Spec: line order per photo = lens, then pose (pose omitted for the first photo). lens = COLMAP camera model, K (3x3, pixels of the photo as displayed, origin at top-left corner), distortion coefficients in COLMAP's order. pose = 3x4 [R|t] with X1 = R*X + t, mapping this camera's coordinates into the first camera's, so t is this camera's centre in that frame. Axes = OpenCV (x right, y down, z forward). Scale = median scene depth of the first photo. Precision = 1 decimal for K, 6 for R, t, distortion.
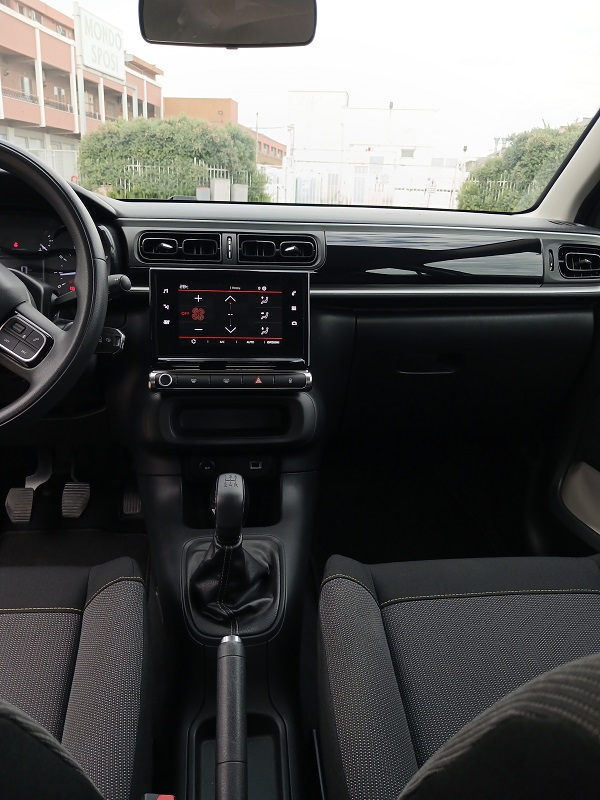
lens RADIAL K [[630.7, 0, 300.0], [0, 630.7, 400.0], [0, 0, 1]] dist [-0.005233, -0.002423]
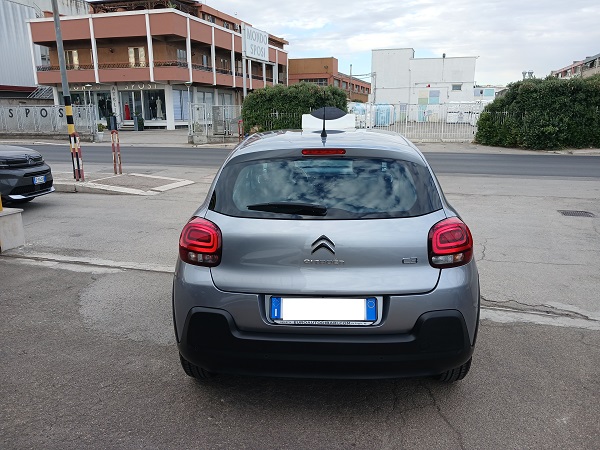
lens RADIAL K [[473.0, 0, 300.0], [0, 473.0, 225.0], [0, 0, 1]] dist [-0.005233, -0.002423]
pose [[0.983916, -0.006132, -0.178527, 0.015722], [-0.009611, 0.996146, -0.087186, 0.019917], [0.178373, 0.087499, 0.980065, -0.113182]]
